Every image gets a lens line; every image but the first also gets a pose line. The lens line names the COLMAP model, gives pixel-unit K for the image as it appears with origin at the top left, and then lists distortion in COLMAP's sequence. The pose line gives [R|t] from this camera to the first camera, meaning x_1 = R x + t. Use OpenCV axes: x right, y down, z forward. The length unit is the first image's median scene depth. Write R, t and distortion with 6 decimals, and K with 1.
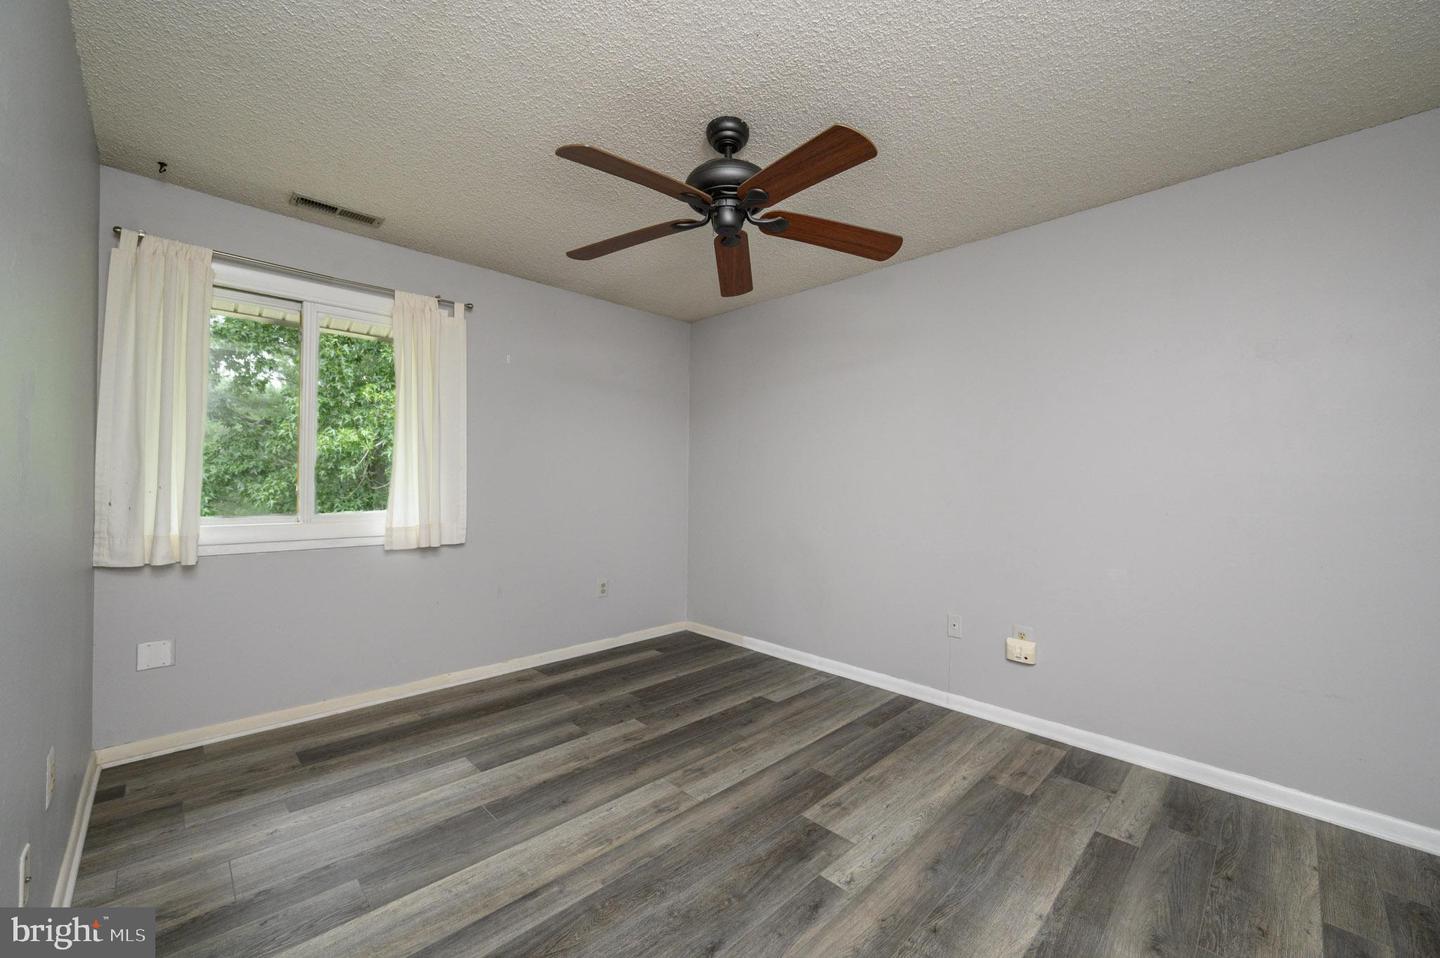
lens RADIAL K [[565.7, 0, 720.3], [0, 565.7, 471.0], [0, 0, 1]] dist [0.002792, -0.000117]
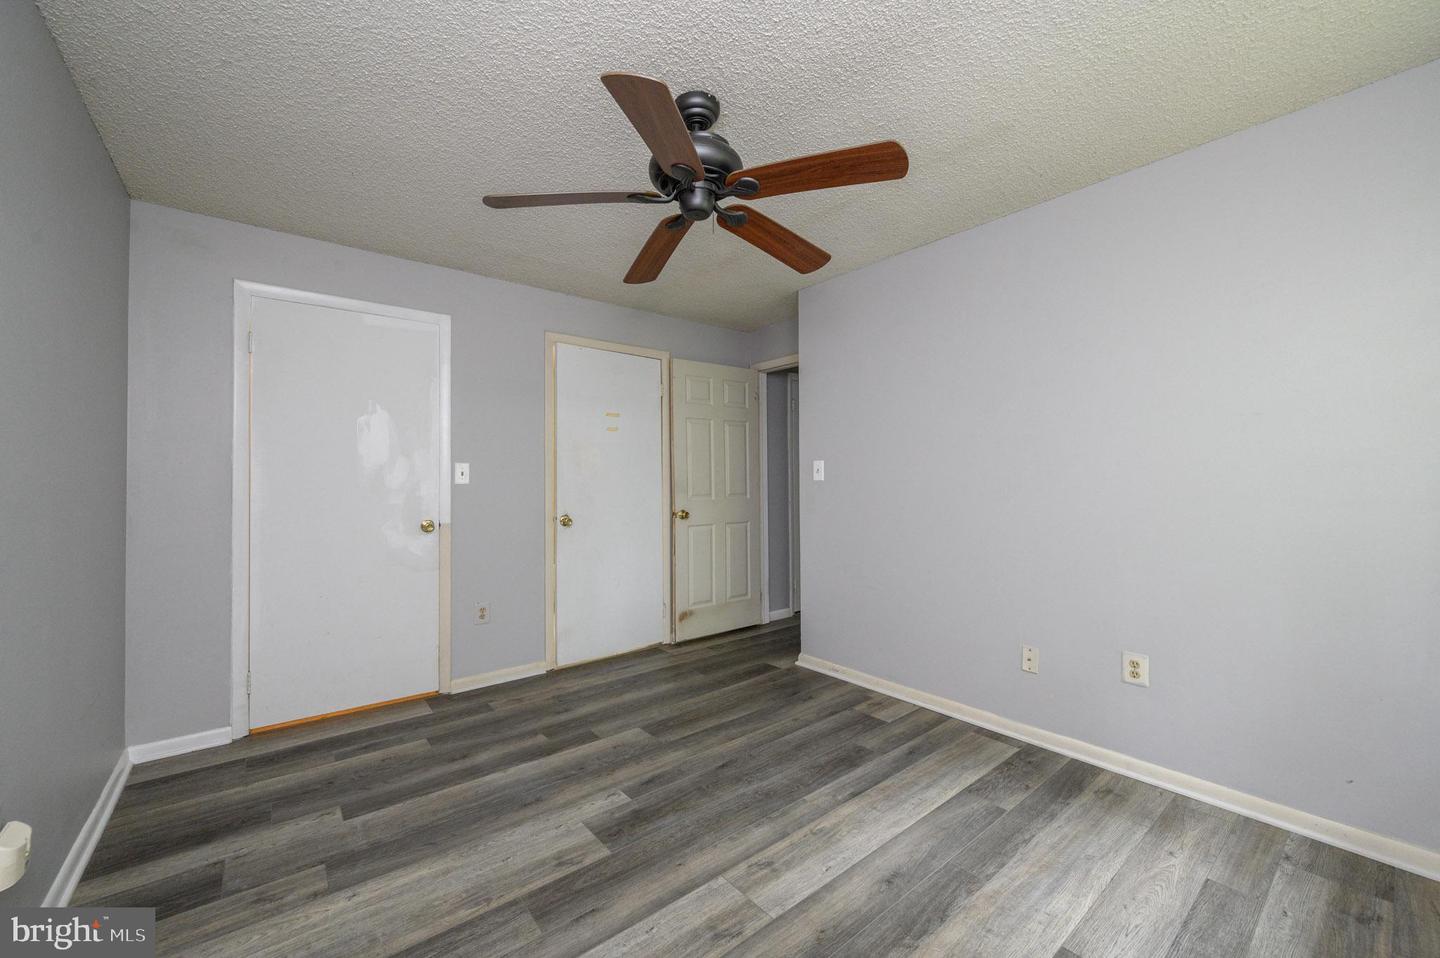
lens RADIAL K [[565.7, 0, 720.3], [0, 565.7, 471.0], [0, 0, 1]] dist [0.002792, -0.000117]
pose [[-0.995511, -0.002276, 0.094619, -0.115364], [-0.005509, 0.999409, -0.033928, 0.026795], [-0.094486, -0.034297, -0.994935, 1.929834]]
